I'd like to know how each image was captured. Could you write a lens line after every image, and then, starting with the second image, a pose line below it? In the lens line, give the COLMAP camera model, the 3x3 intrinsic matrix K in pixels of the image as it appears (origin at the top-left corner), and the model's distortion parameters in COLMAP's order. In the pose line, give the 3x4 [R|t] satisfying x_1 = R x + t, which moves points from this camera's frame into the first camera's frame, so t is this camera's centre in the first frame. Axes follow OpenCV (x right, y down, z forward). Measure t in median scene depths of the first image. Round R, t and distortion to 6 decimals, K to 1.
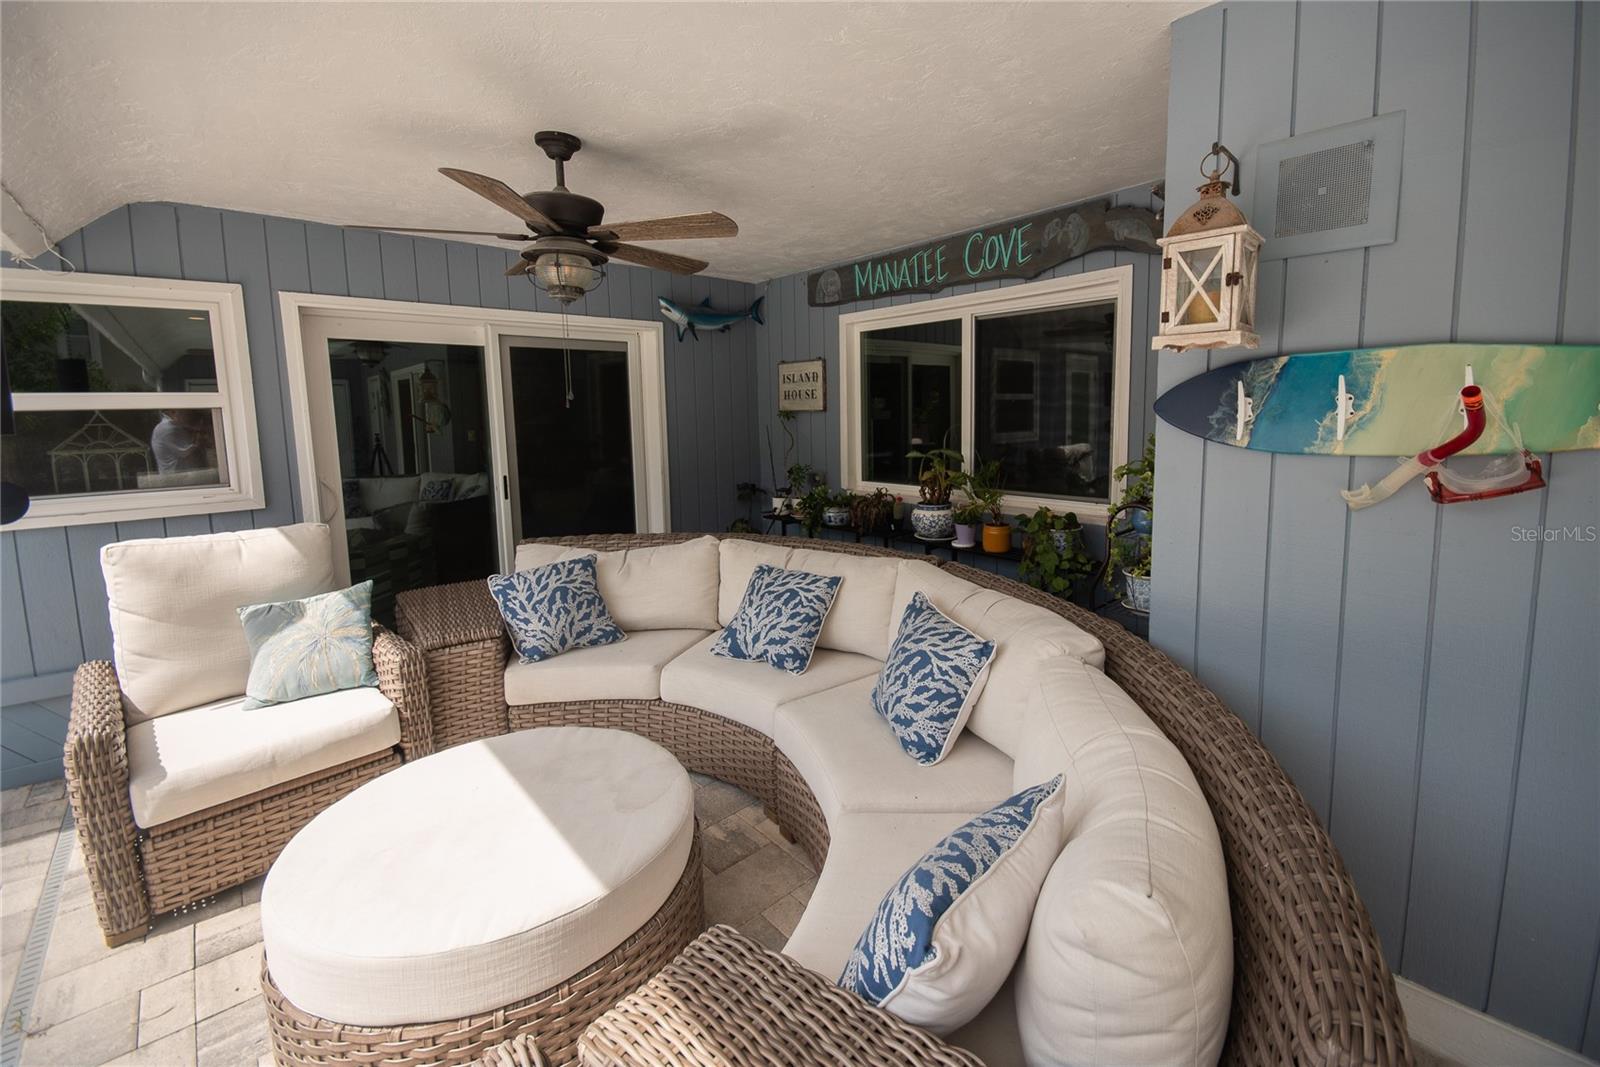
lens RADIAL K [[687.0, 0, 803.1], [0, 687.0, 488.5], [0, 0, 1]] dist [0.001941, -0.007629]
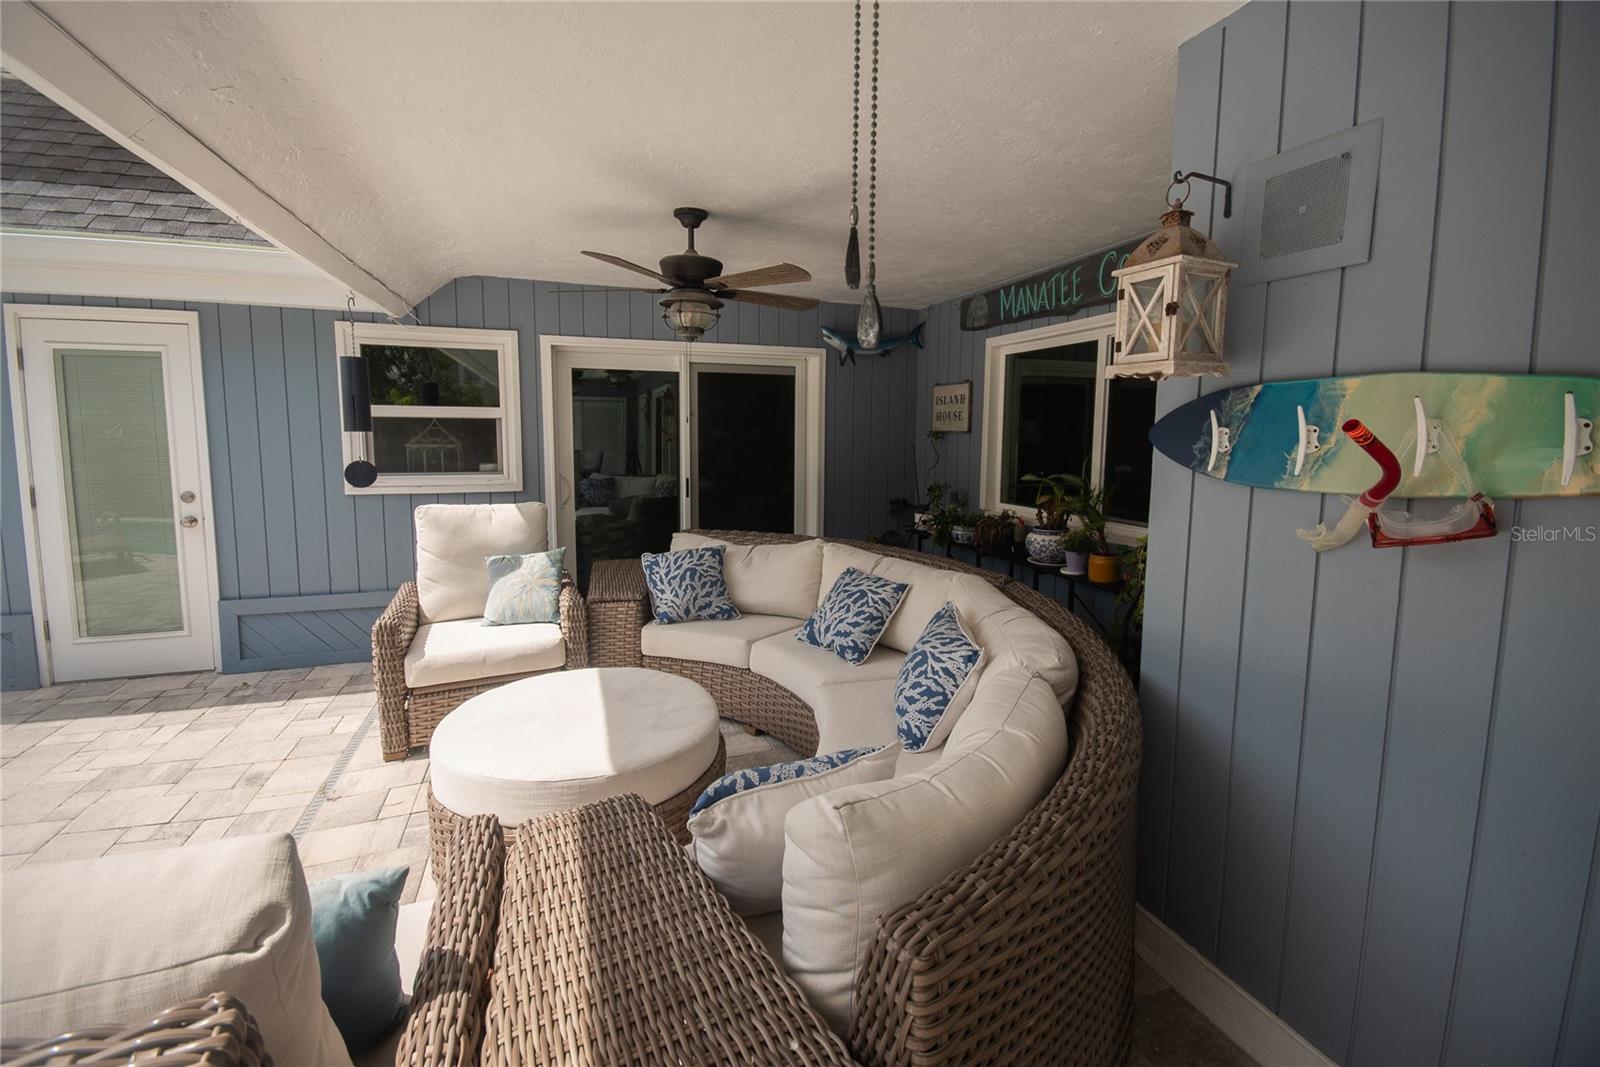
lens RADIAL K [[705.1, 0, 797.1], [0, 705.1, 505.0], [0, 0, 1]] dist [-0.009397, 0.000003]
pose [[0.914231, 0.067613, -0.399512, 0.342544], [-0.069928, 0.997513, 0.008798, 0.006130], [0.399113, 0.019893, 0.916686, -0.095132]]
